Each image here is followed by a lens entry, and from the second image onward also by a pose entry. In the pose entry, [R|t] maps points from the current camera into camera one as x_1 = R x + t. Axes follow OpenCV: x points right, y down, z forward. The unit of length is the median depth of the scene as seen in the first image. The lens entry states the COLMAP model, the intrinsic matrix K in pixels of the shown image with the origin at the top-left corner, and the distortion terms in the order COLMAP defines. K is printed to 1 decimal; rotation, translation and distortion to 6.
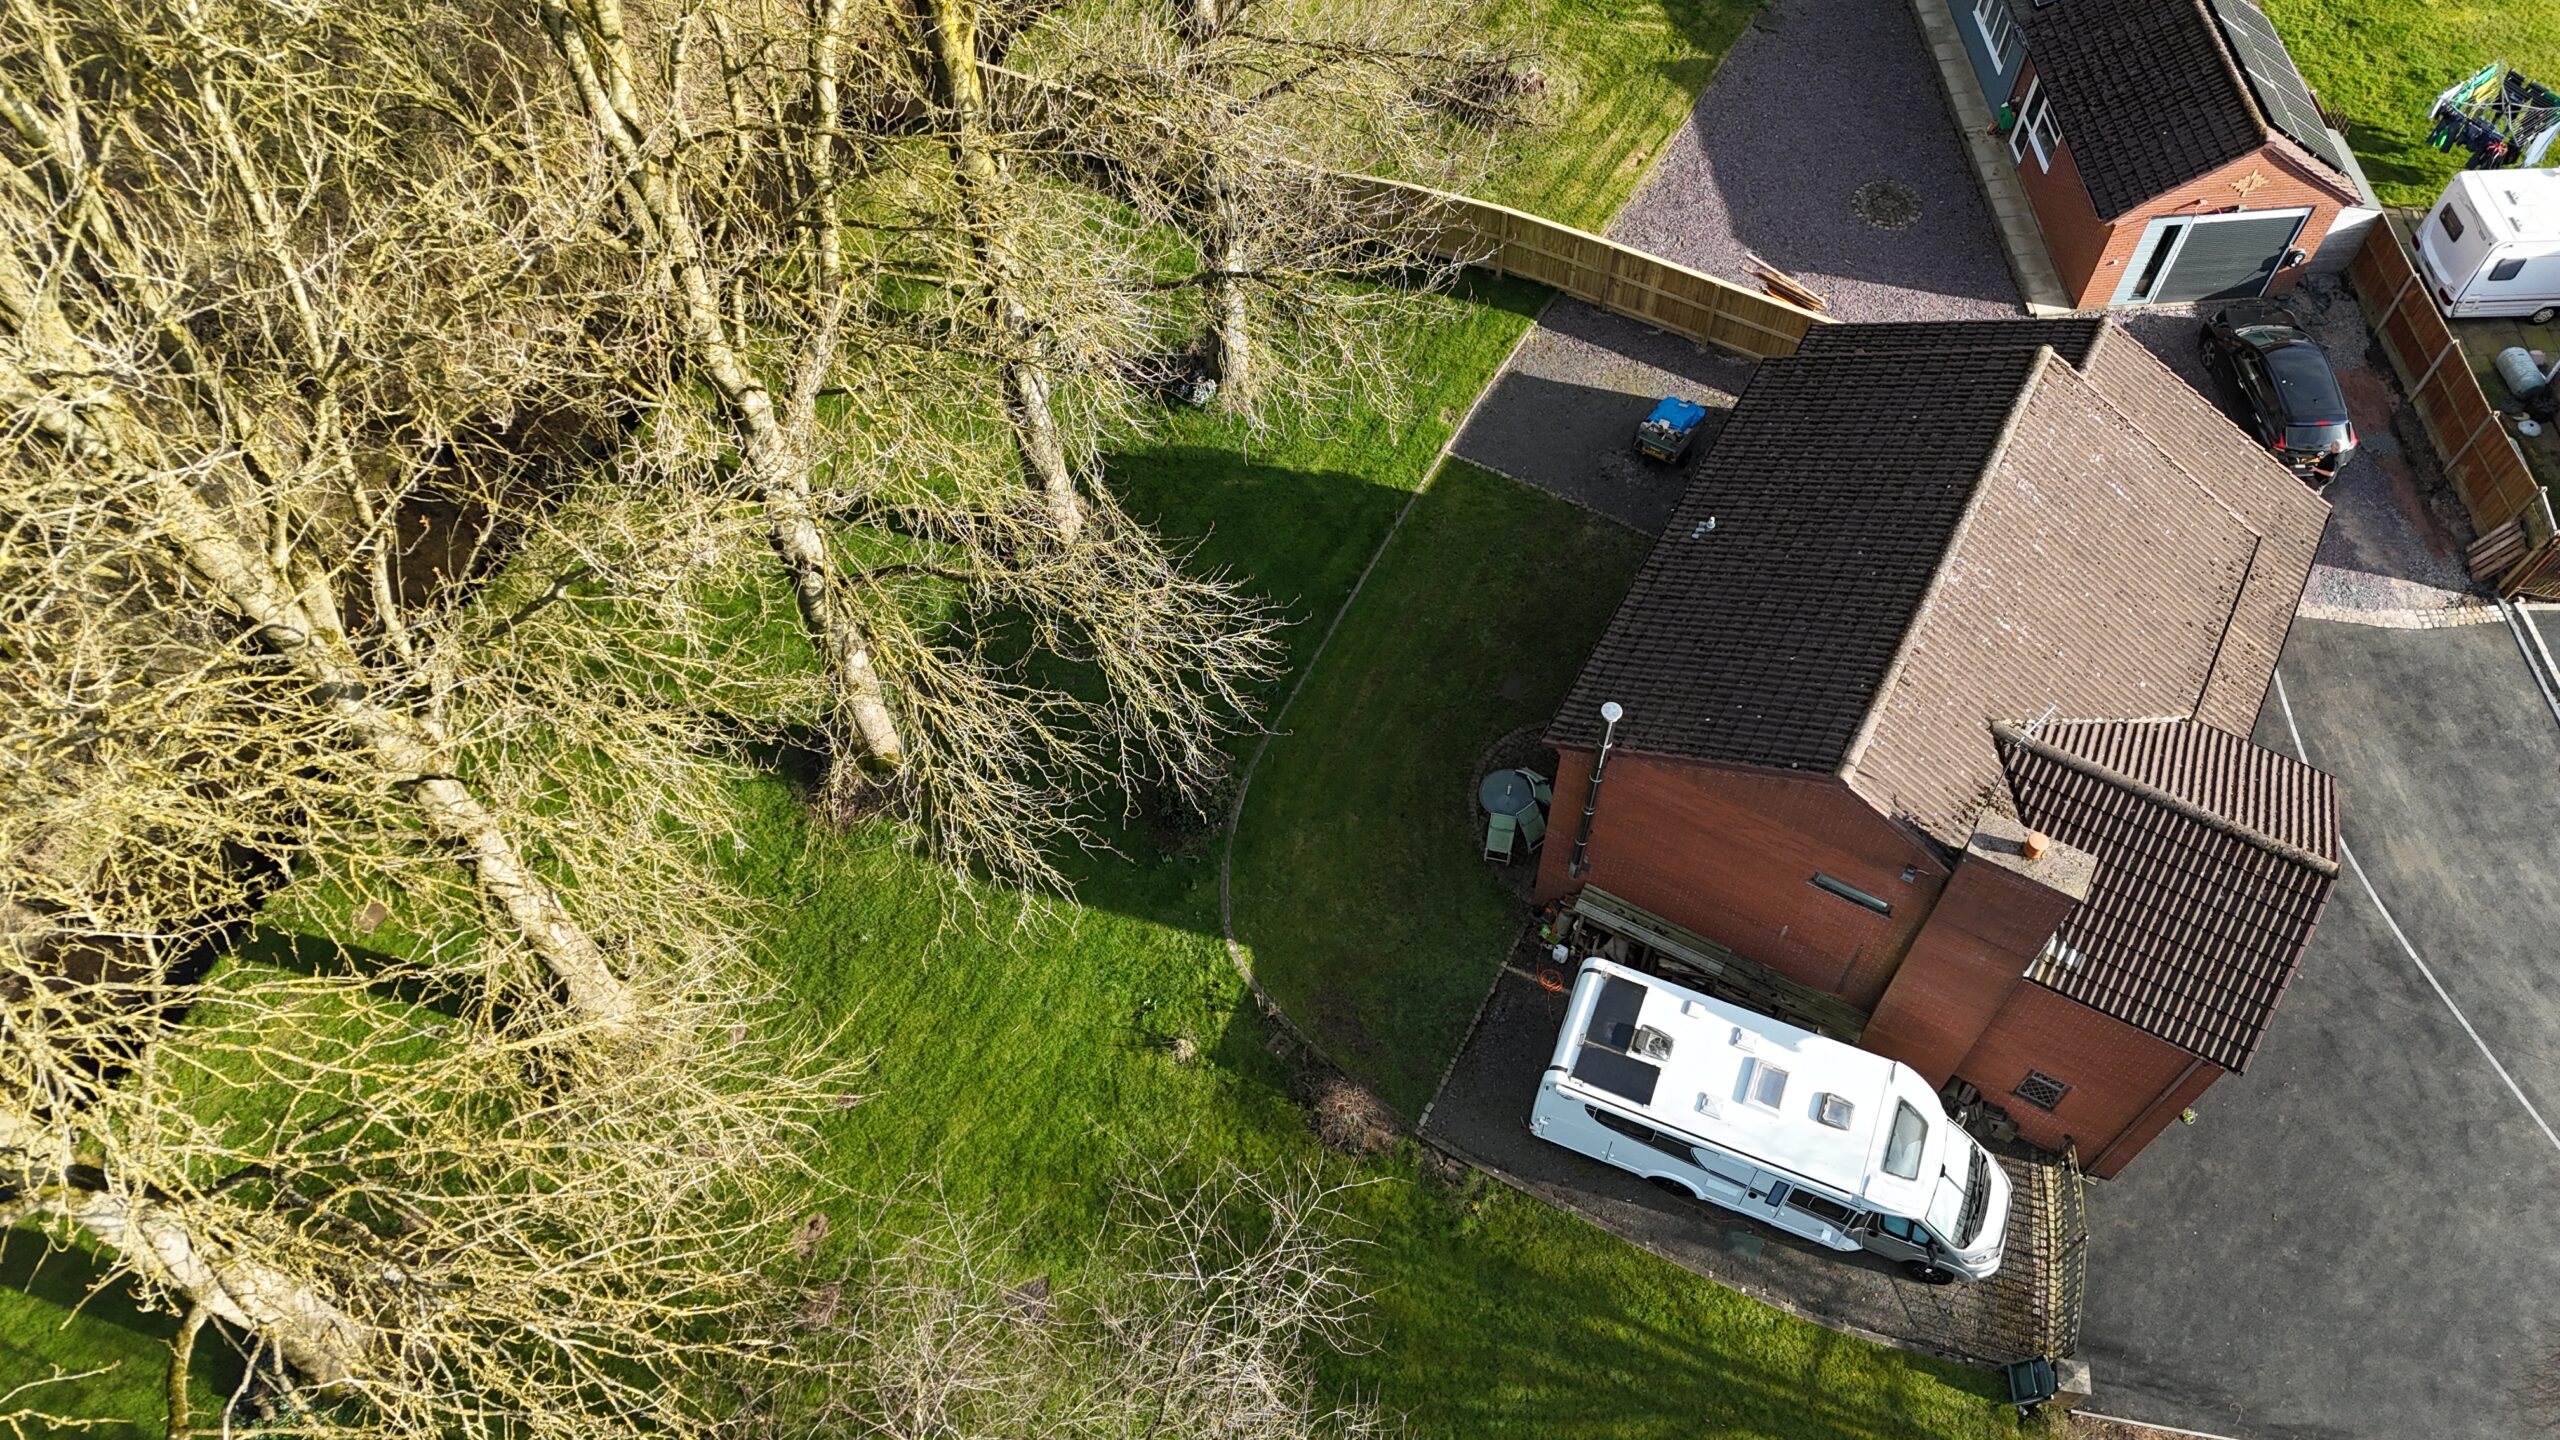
lens RADIAL K [[1895.4, 0, 1294.5], [0, 1895.4, 723.8], [0, 0, 1]] dist [0.055374, -0.024824]
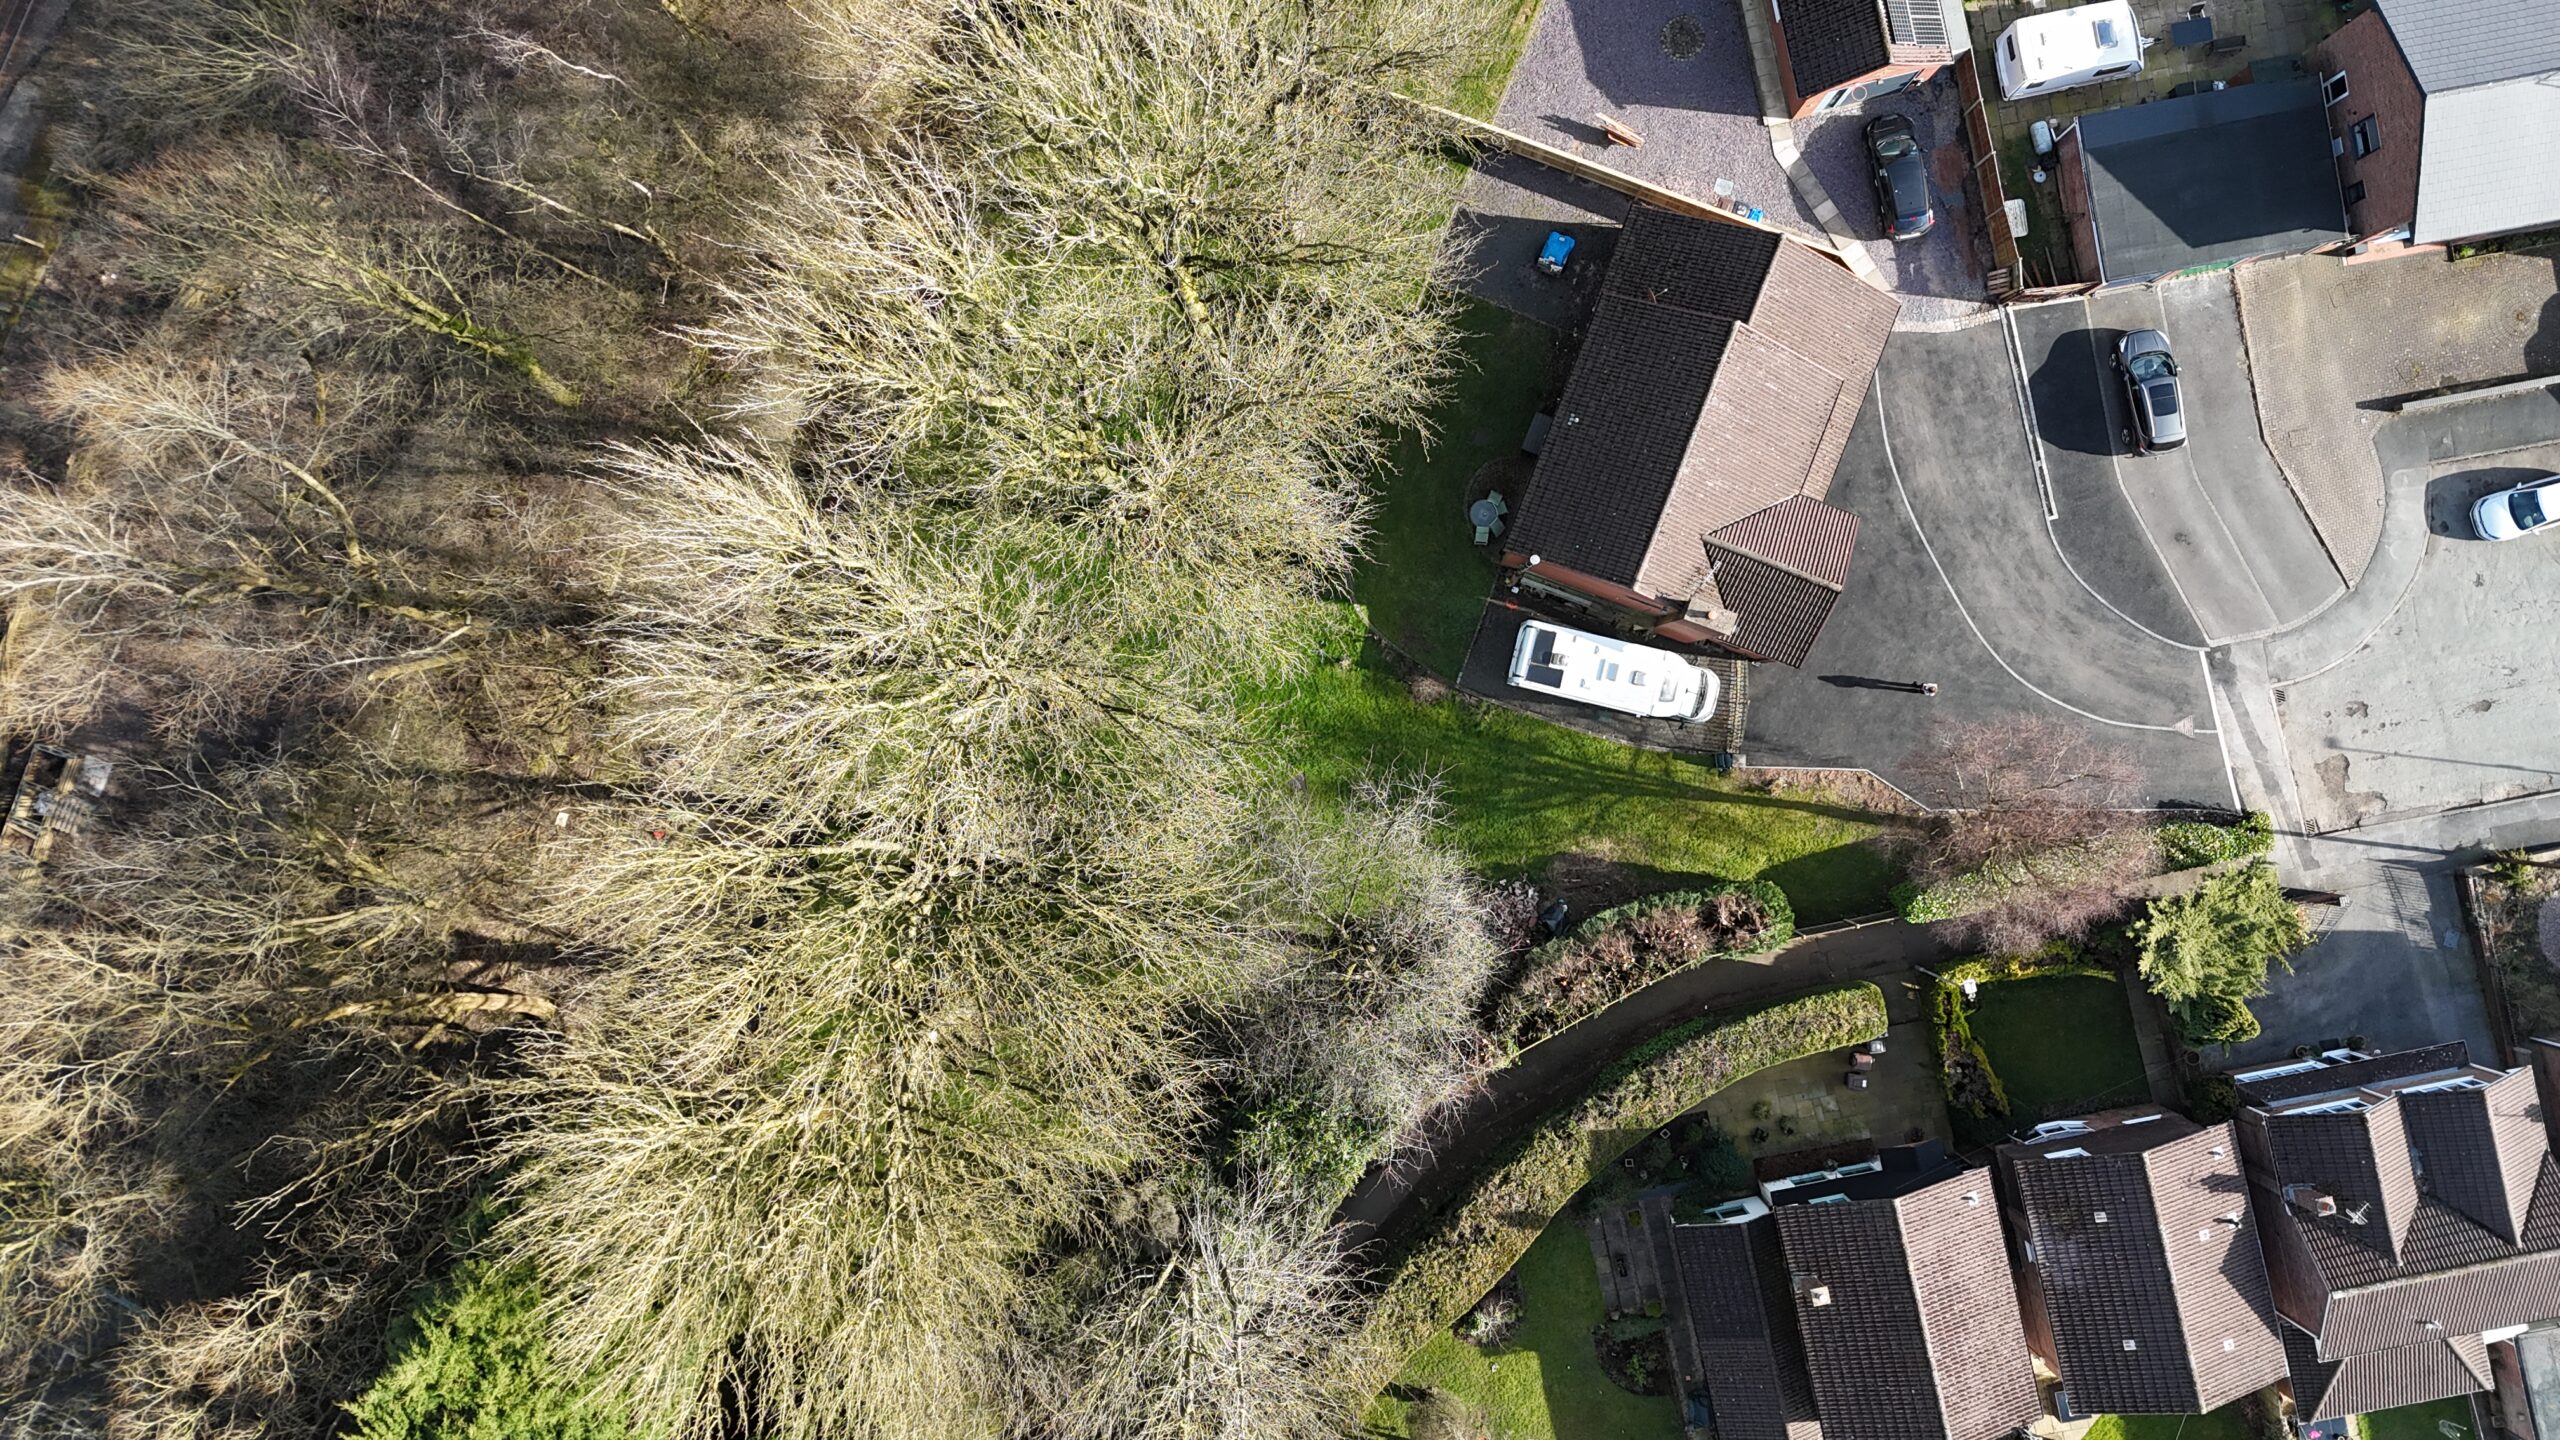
lens RADIAL K [[1895.4, 0, 1276.2], [0, 1895.4, 716.4], [0, 0, 1]] dist [0.055374, -0.024824]
pose [[0.989618, -0.142998, -0.014431, -0.120387], [0.128619, 0.836328, 0.532929, -1.003227], [-0.064138, -0.529252, 0.846037, -0.905979]]
